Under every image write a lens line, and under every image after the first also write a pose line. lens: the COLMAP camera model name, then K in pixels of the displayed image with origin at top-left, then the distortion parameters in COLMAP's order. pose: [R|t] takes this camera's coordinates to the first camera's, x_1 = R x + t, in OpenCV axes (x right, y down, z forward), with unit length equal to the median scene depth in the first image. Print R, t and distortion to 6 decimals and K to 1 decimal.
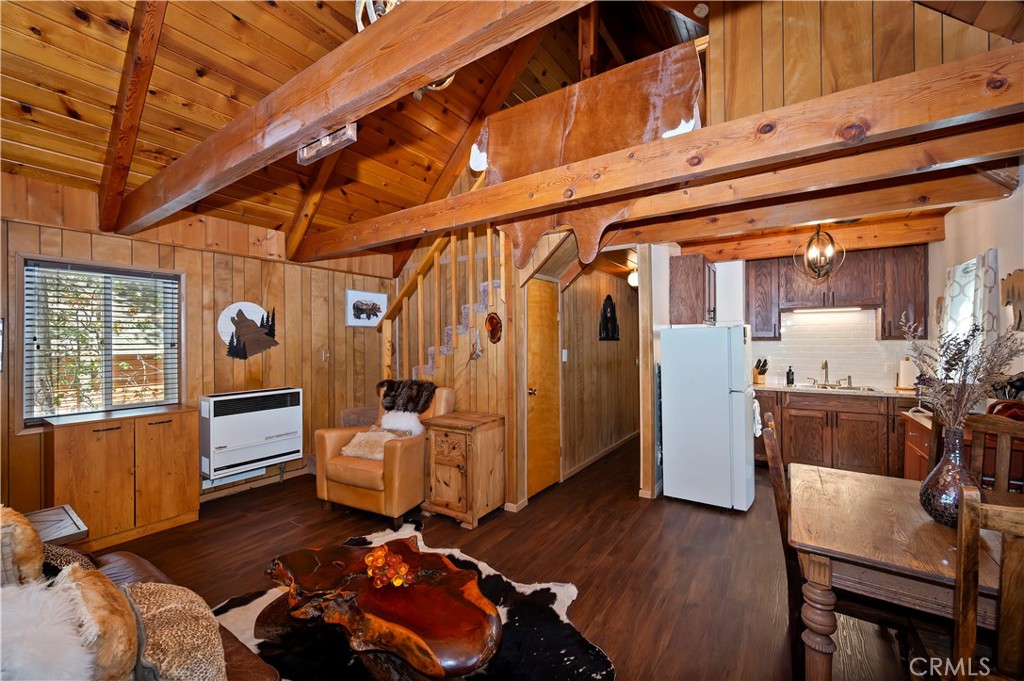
lens RADIAL K [[406.1, 0, 514.6], [0, 406.1, 345.0], [0, 0, 1]] dist [-0.002679, -0.000124]
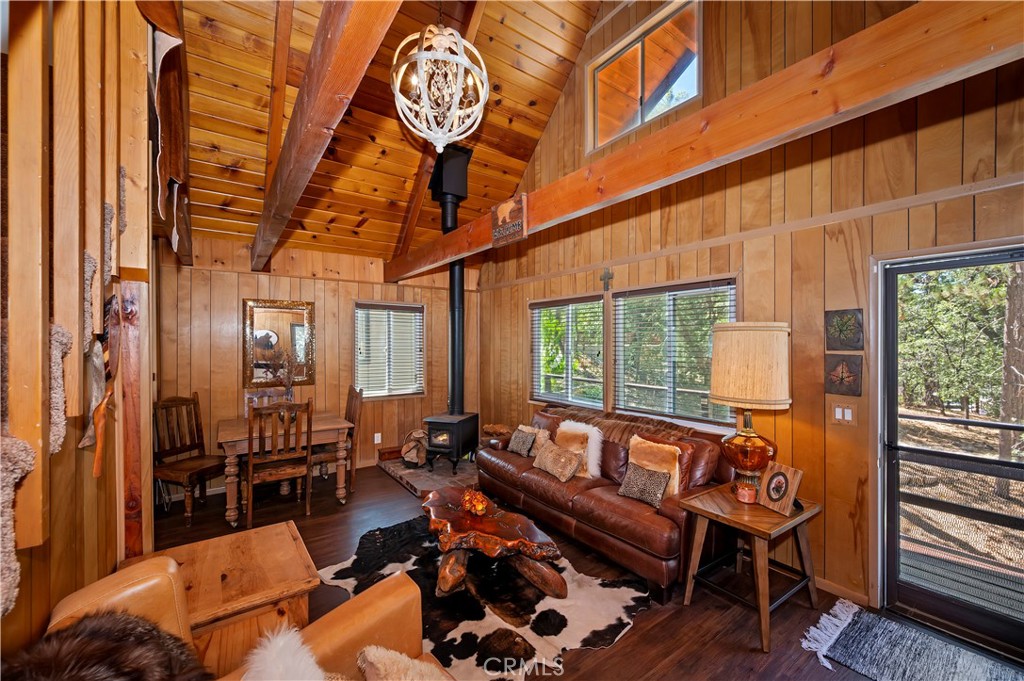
lens RADIAL K [[408.9, 0, 510.6], [0, 408.9, 341.3], [0, 0, 1]] dist [-0.000389, -0.000272]
pose [[-0.936943, 0.006725, 0.349419, -0.460889], [0.008123, 0.999964, 0.002536, -0.034499], [-0.349389, 0.005214, -0.936963, 1.112866]]
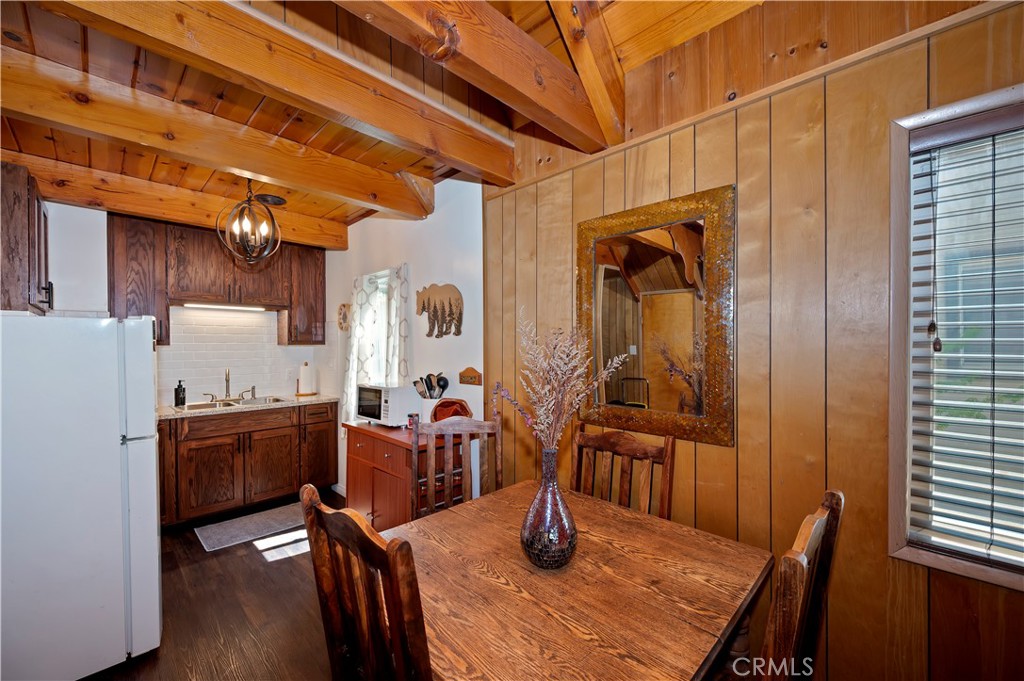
lens RADIAL K [[406.1, 0, 514.6], [0, 406.1, 345.0], [0, 0, 1]] dist [-0.002679, -0.000124]
pose [[0.179252, 0.002571, 0.983800, 0.087135], [0.007949, 0.999960, -0.004061, -0.003964], [-0.983771, 0.008548, 0.179224, 0.335198]]
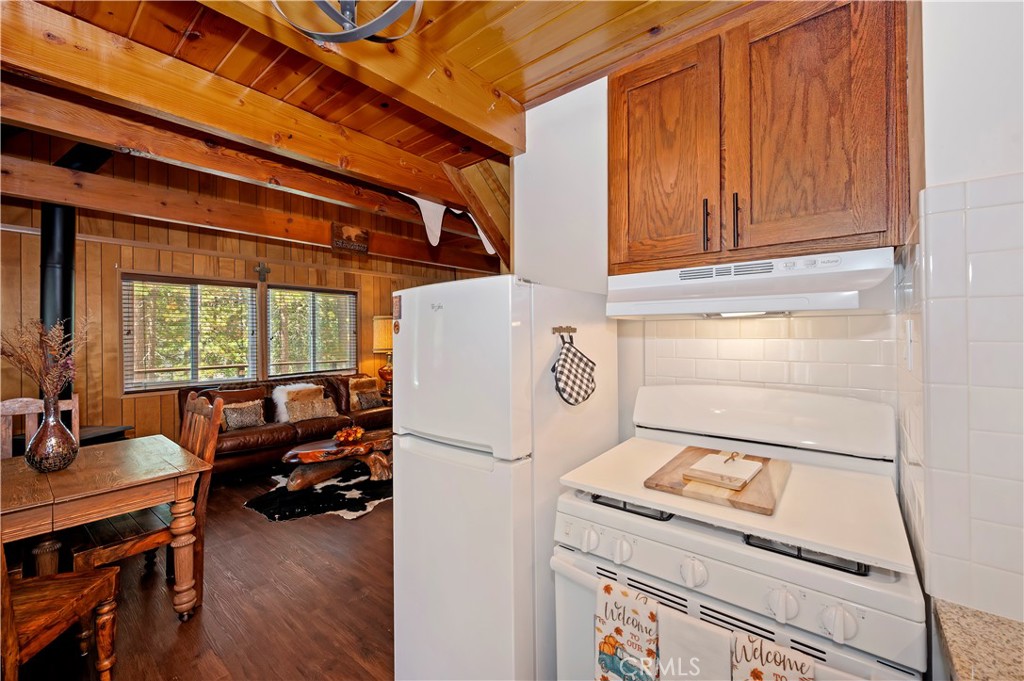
lens RADIAL K [[413.7, 0, 517.7], [0, 413.7, 332.4], [0, 0, 1]] dist [-0.000510, -0.000136]
pose [[-0.087283, 0.002173, -0.996181, 0.844869], [0.000020, 0.999998, 0.002180, -0.003898], [0.996184, 0.000170, -0.087283, 0.965554]]
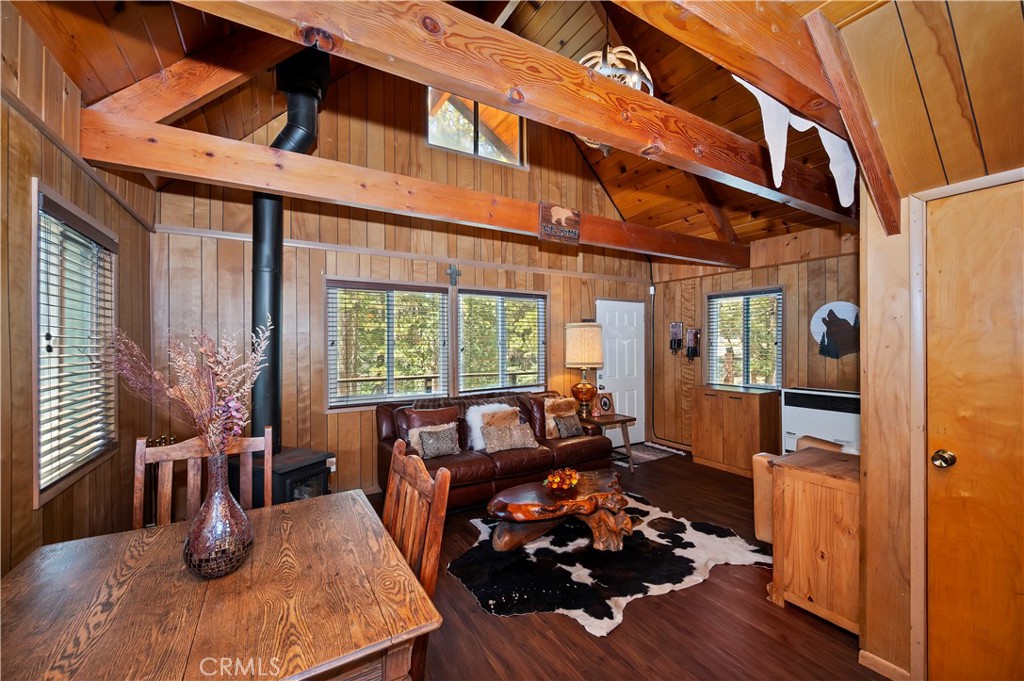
lens RADIAL K [[404.7, 0, 514.1], [0, 404.7, 342.0], [0, 0, 1]] dist [0.000055, -0.000055]
pose [[-0.423545, 0.006611, -0.905851, 0.582451], [-0.001630, 0.999966, 0.008060, -0.012694], [0.905873, 0.004891, -0.423520, 0.696378]]
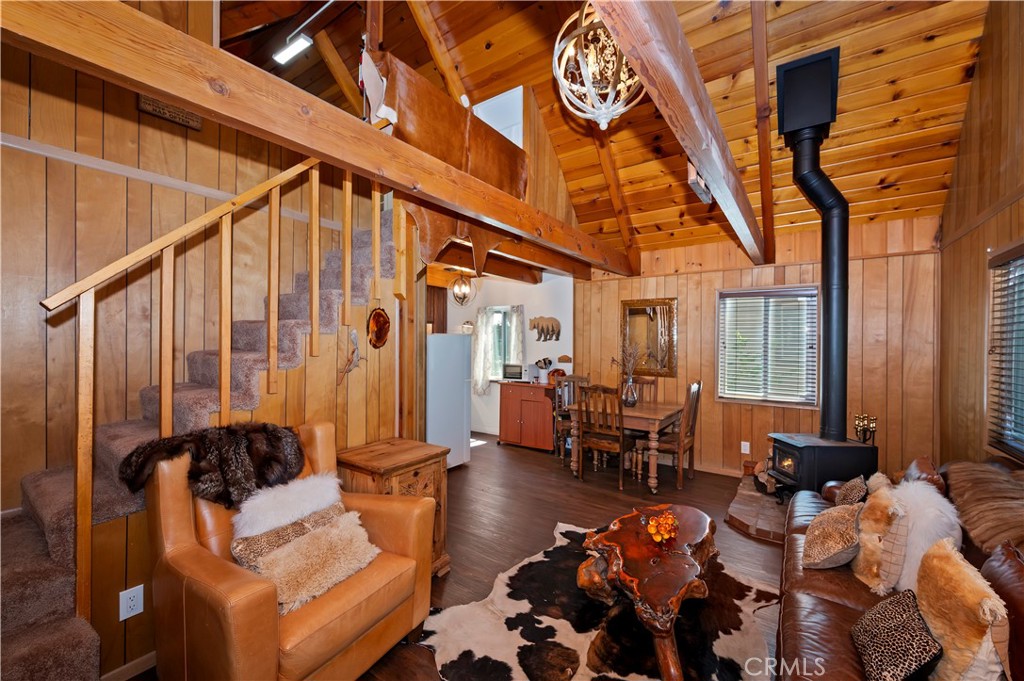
lens RADIAL K [[408.9, 0, 510.6], [0, 408.9, 341.3], [0, 0, 1]] dist [-0.000389, -0.000272]
pose [[0.029259, 0.006682, 0.999550, -0.744938], [-0.000060, 0.999978, -0.006683, -0.010821], [-0.999572, 0.000135, 0.029258, 0.662502]]
